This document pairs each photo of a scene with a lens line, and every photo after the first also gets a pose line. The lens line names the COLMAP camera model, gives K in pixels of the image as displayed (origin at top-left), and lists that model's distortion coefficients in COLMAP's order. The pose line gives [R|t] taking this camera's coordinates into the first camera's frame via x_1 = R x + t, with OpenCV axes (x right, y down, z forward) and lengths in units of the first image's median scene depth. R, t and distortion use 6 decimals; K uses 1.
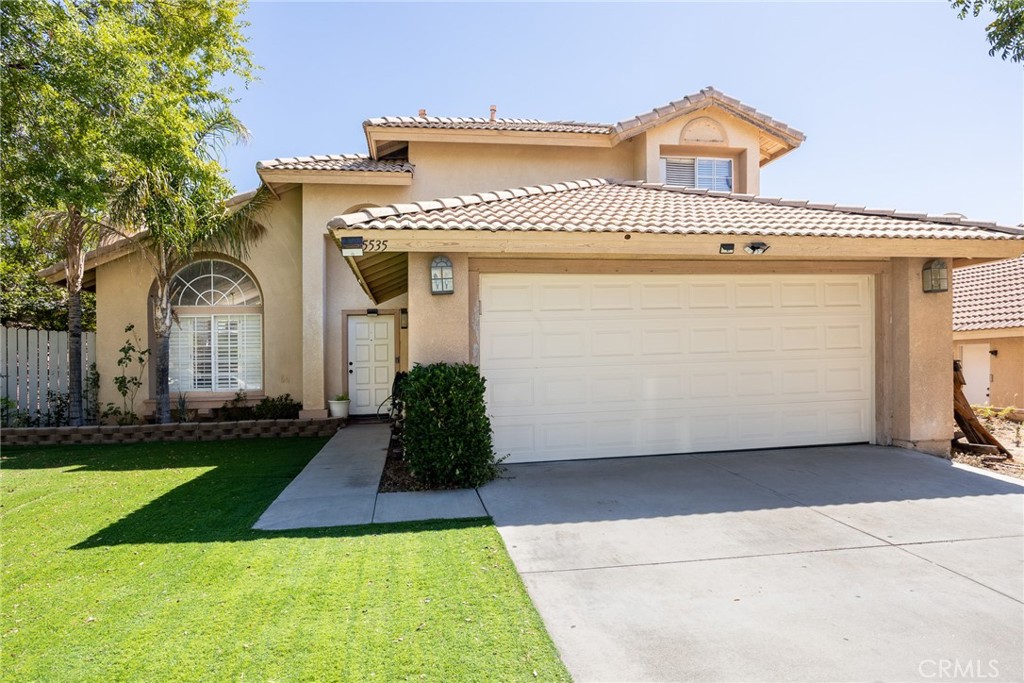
lens RADIAL K [[630.9, 0, 553.3], [0, 630.9, 352.2], [0, 0, 1]] dist [-0.039522, 0.000181]
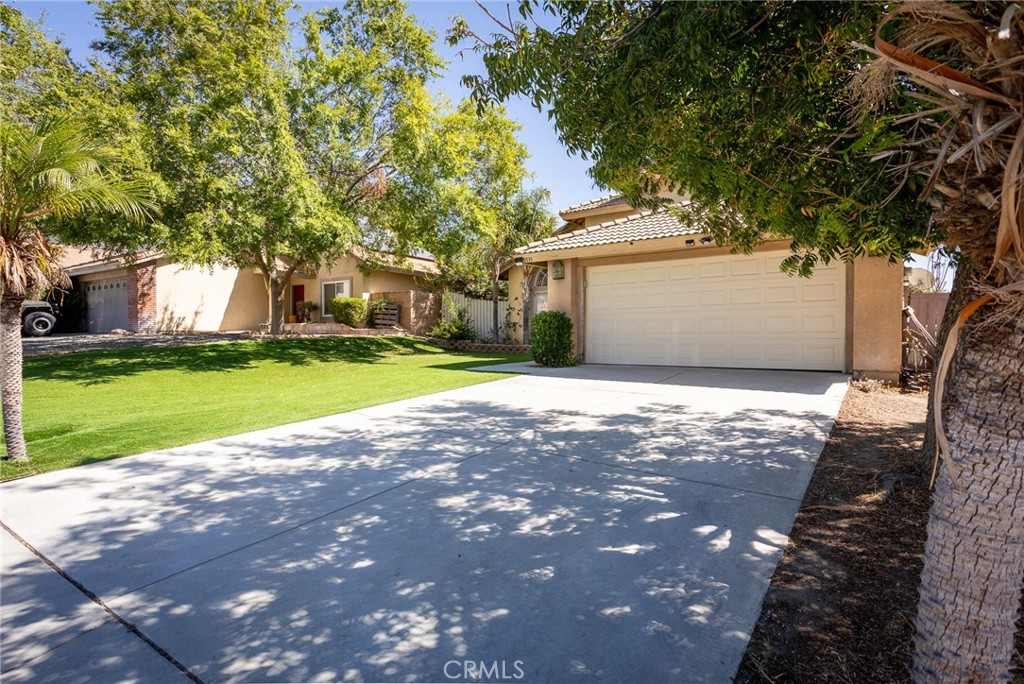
lens RADIAL K [[505.7, 0, 515.1], [0, 505.7, 331.4], [0, 0, 1]] dist [-0.030350, 0.002575]
pose [[0.682575, 0.020324, -0.730533, 0.581297], [0.002503, 0.999542, 0.030147, 0.018803], [0.730812, -0.022407, 0.682211, -0.165328]]
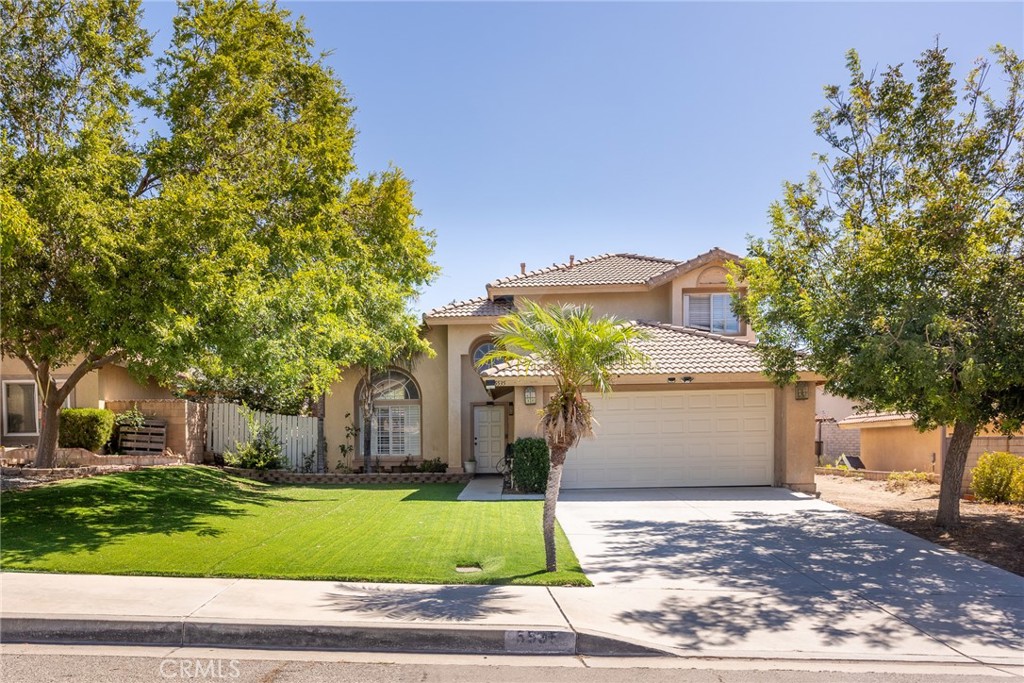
lens RADIAL K [[746.2, 0, 510.1], [0, 746.2, 334.5], [0, 0, 1]] dist [-0.008849, 0.005350]
pose [[0.974131, -0.023967, -0.224711, 0.195767], [-0.004212, 0.992261, -0.124095, -0.008787], [0.225946, 0.121831, 0.966491, -0.880979]]
